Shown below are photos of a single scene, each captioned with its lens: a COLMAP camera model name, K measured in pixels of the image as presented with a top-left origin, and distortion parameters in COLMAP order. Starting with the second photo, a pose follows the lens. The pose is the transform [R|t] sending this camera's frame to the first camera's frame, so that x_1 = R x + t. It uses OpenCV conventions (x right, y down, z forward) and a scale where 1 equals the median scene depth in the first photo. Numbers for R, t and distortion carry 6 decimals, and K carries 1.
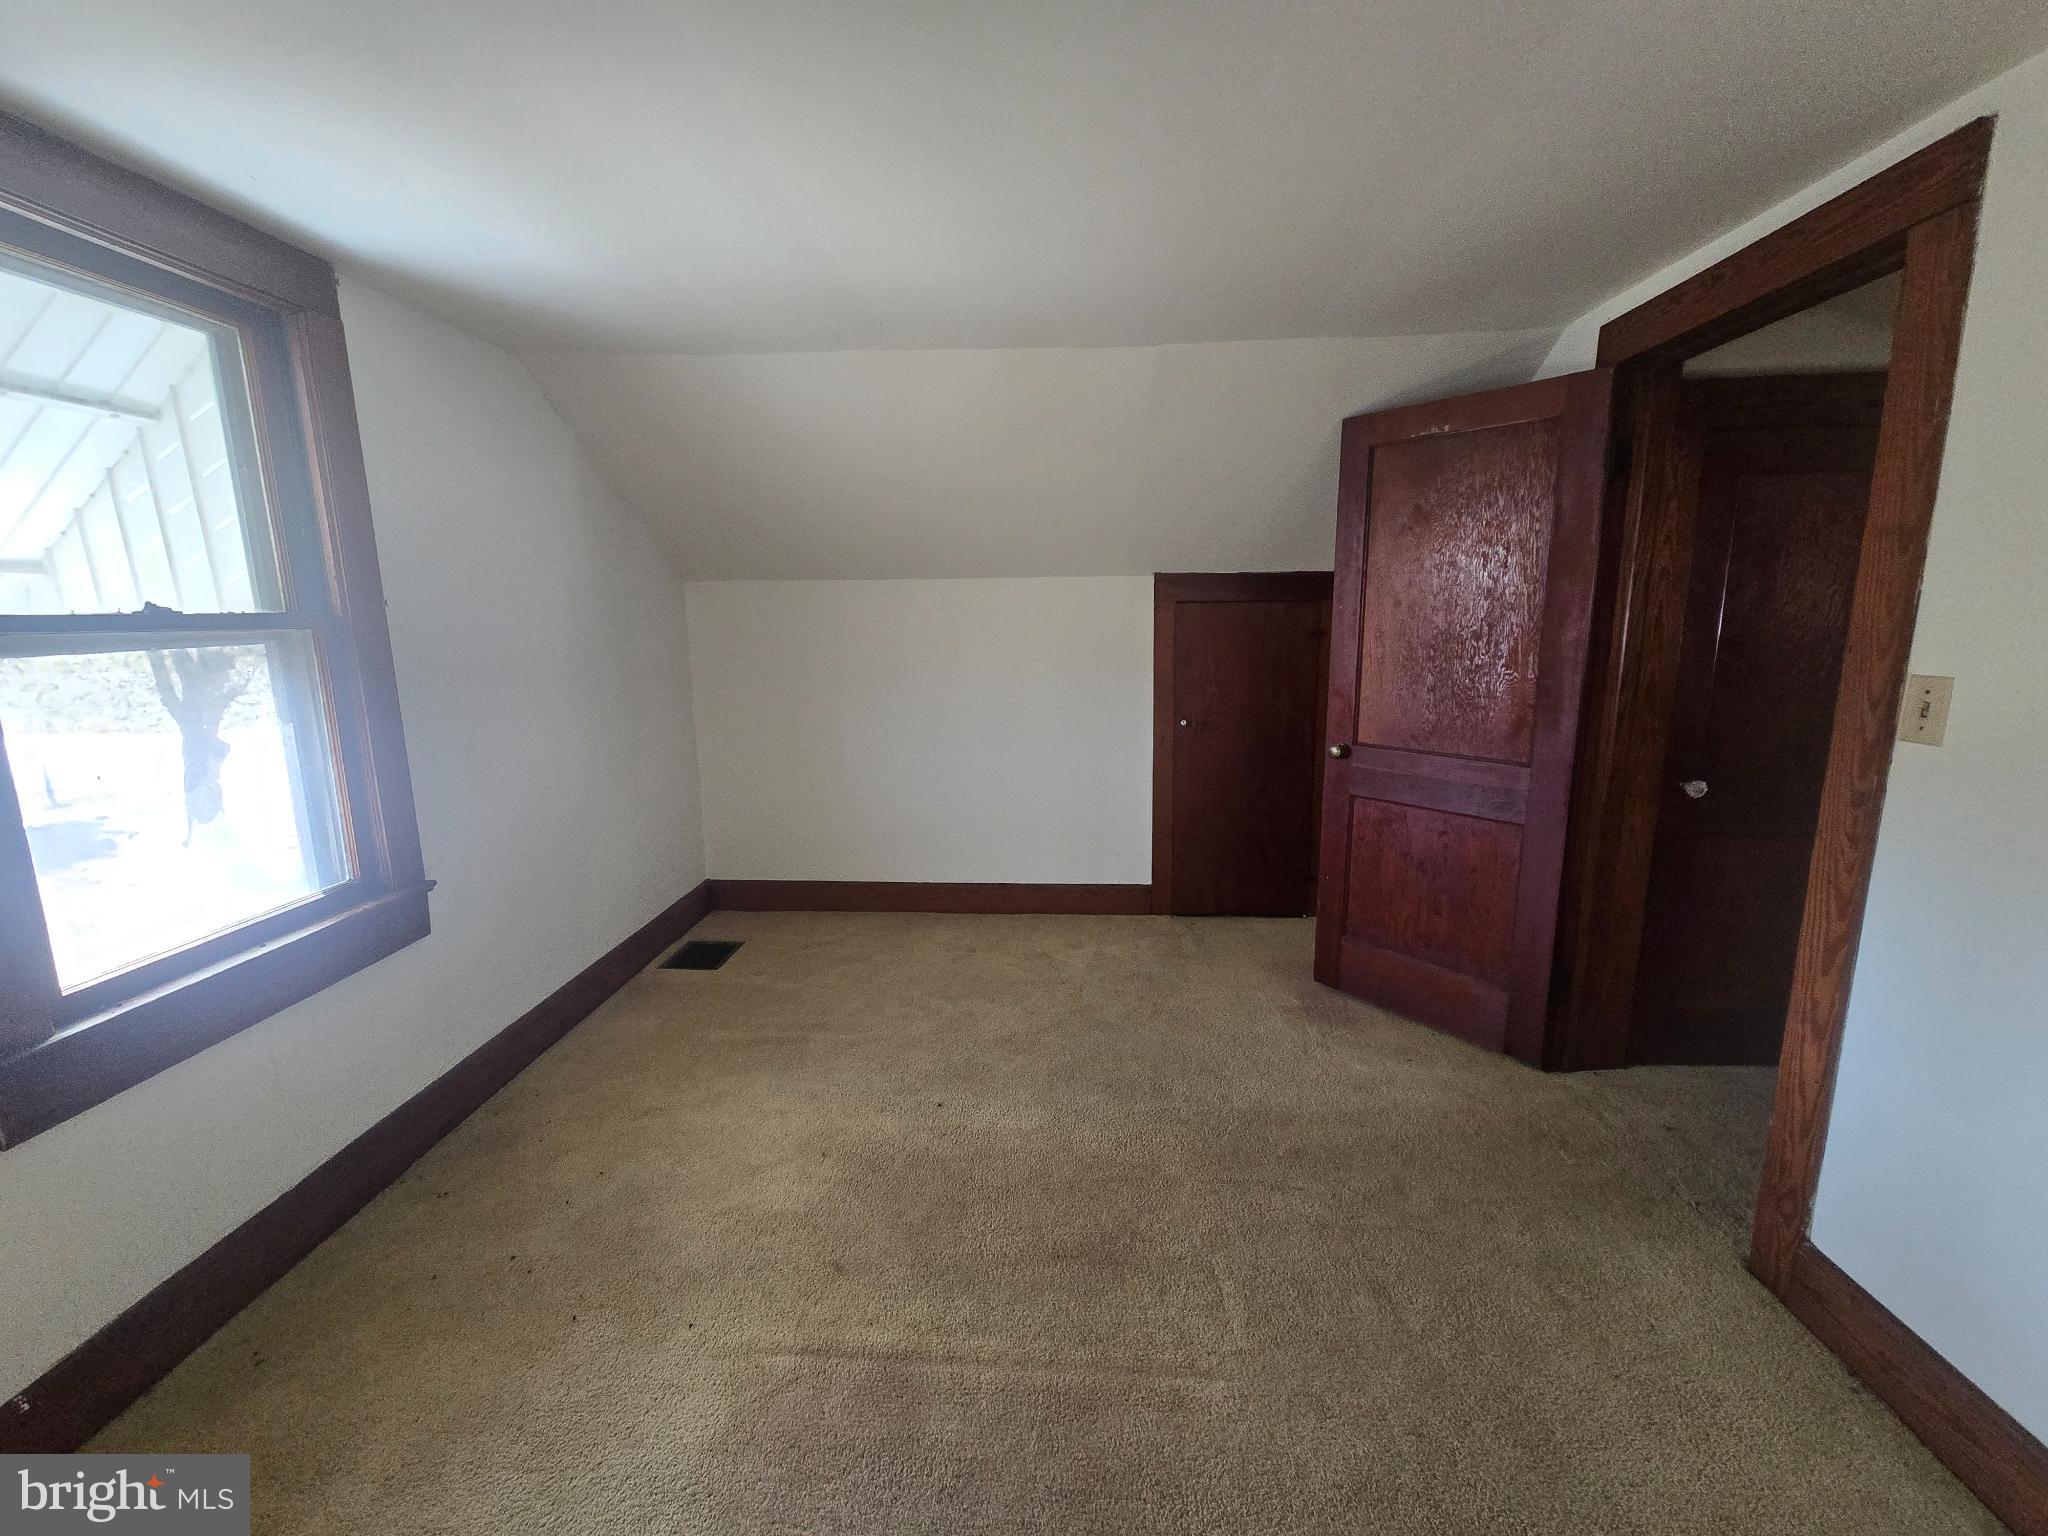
lens RADIAL K [[824.3, 0, 1012.9], [0, 824.3, 763.9], [0, 0, 1]] dist [0.000872, -0.000258]
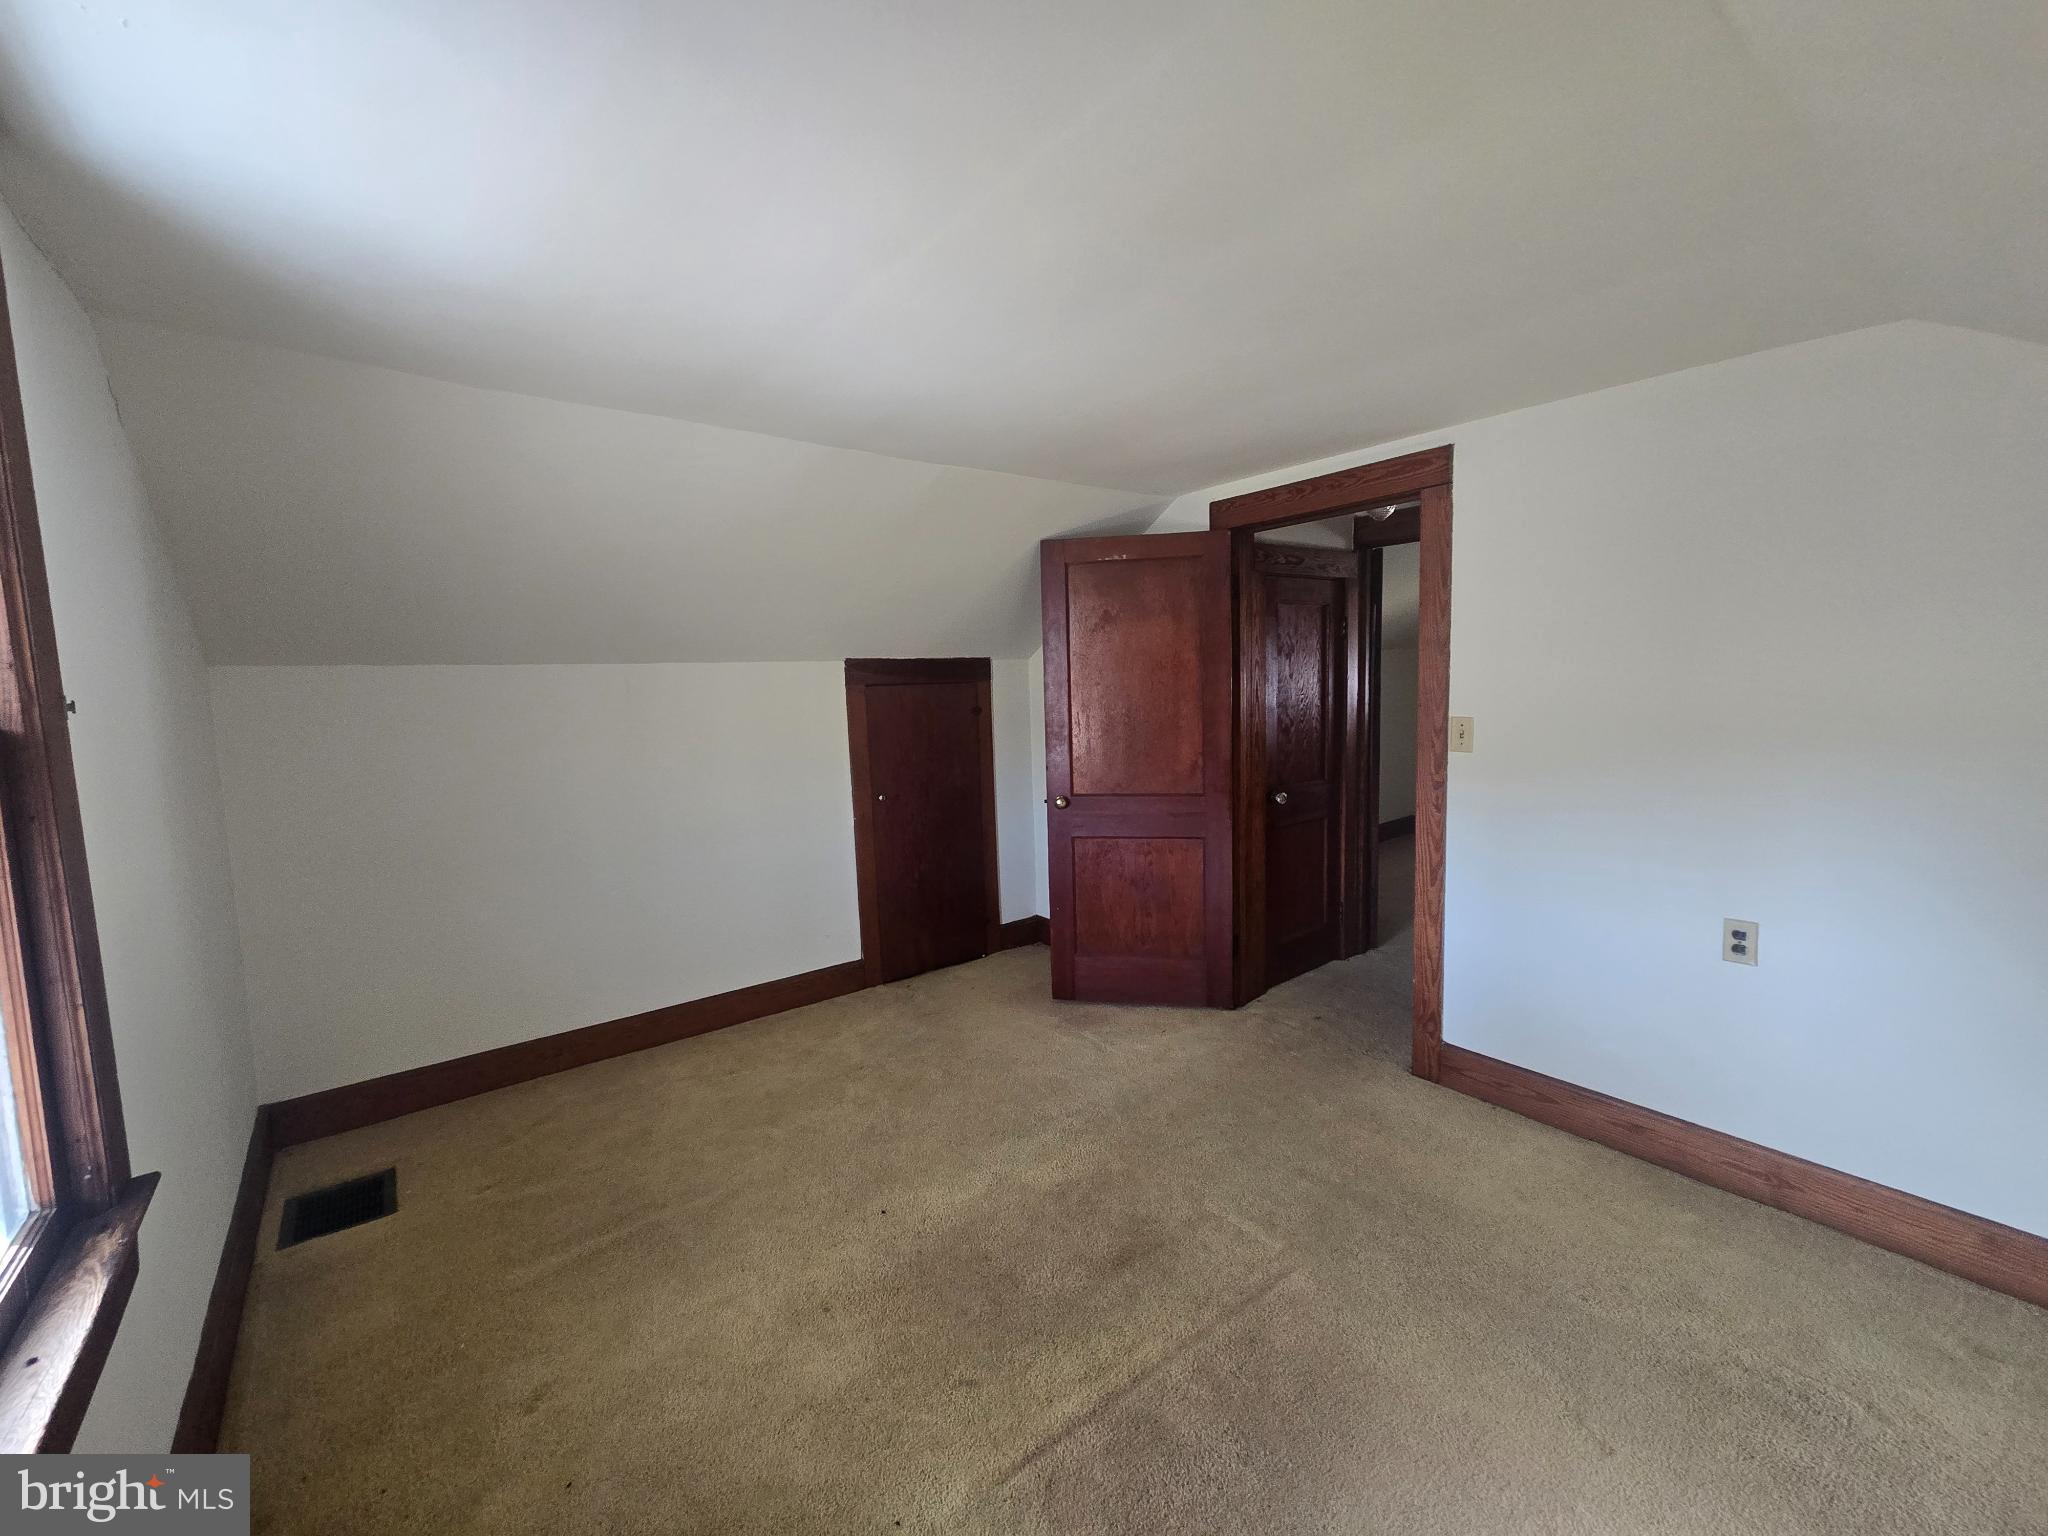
lens RADIAL K [[819.1, 0, 1033.4], [0, 819.1, 769.4], [0, 0, 1]] dist [0.010485, 0.000142]
pose [[0.754011, -0.076781, 0.652359, -0.494244], [0.136410, 0.989797, -0.041170, -0.022976], [-0.642542, 0.120031, 0.756791, 0.109871]]
